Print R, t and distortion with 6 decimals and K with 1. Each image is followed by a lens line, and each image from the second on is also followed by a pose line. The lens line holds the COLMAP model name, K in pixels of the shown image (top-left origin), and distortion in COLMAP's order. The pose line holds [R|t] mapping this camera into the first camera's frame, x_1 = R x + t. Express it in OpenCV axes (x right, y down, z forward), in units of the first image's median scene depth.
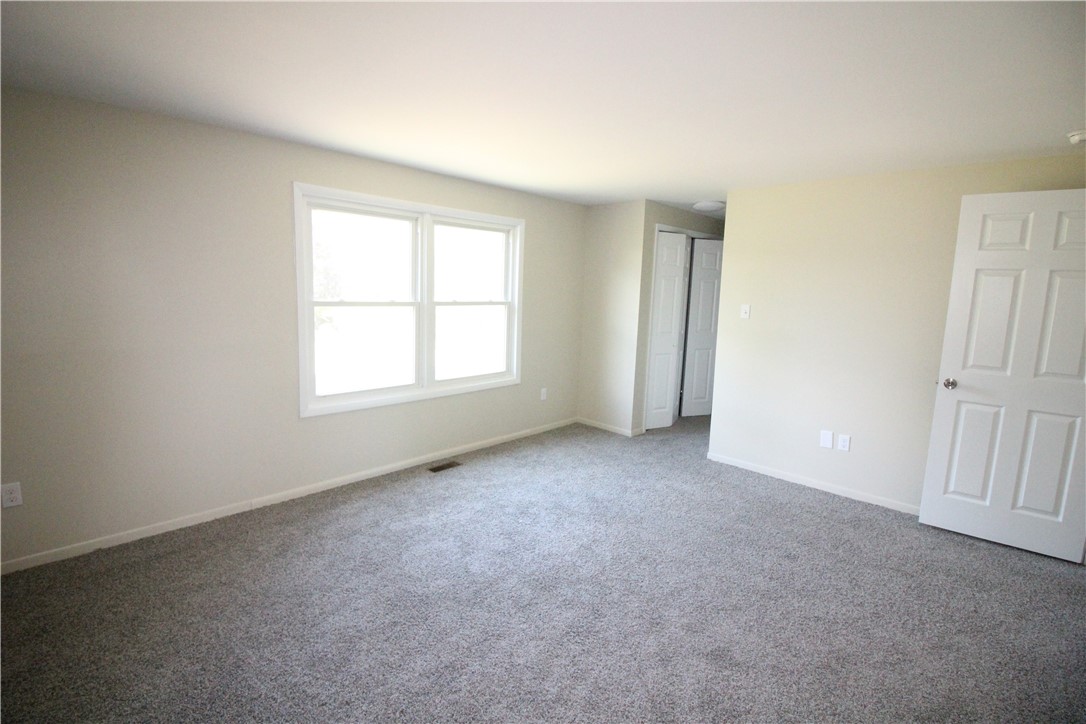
lens RADIAL K [[528.8, 0, 540.0], [0, 528.8, 365.9], [0, 0, 1]] dist [-0.000709, -0.000223]
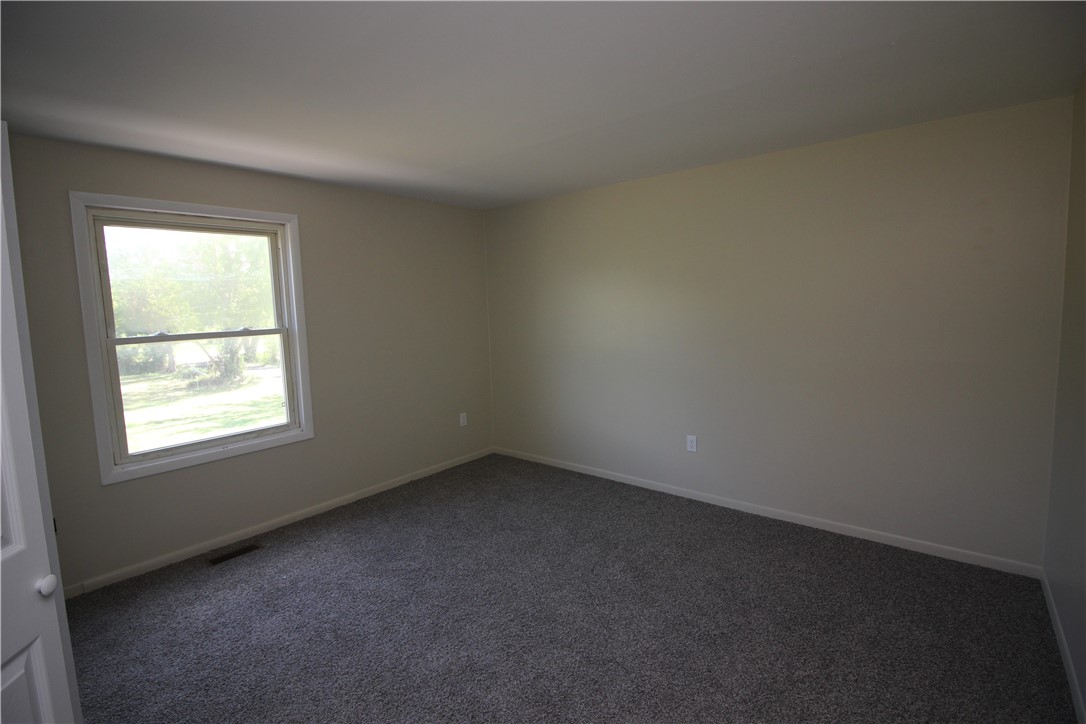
lens RADIAL K [[506.1, 0, 547.0], [0, 506.1, 351.5], [0, 0, 1]] dist [-0.000434, -0.000414]
pose [[0.997372, -0.065618, 0.030705, 0.192779], [0.066870, 0.996891, -0.041682, -0.025287], [-0.027875, 0.043625, 0.998659, 0.207766]]
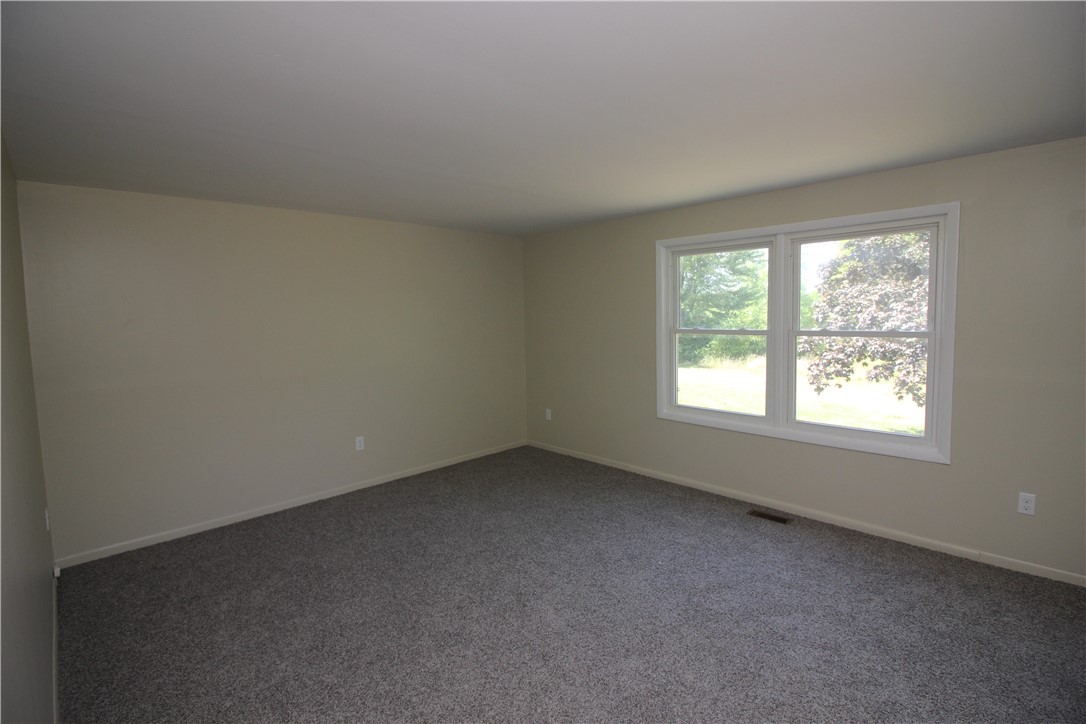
lens RADIAL K [[513.6, 0, 629.4], [0, 513.6, 353.1], [0, 0, 1]] dist [0.001006, 0.000044]
pose [[-0.001779, 0.043500, -0.999052, 0.775043], [-0.130684, 0.990475, 0.043359, -0.100883], [0.991422, 0.130638, 0.003922, 0.868187]]
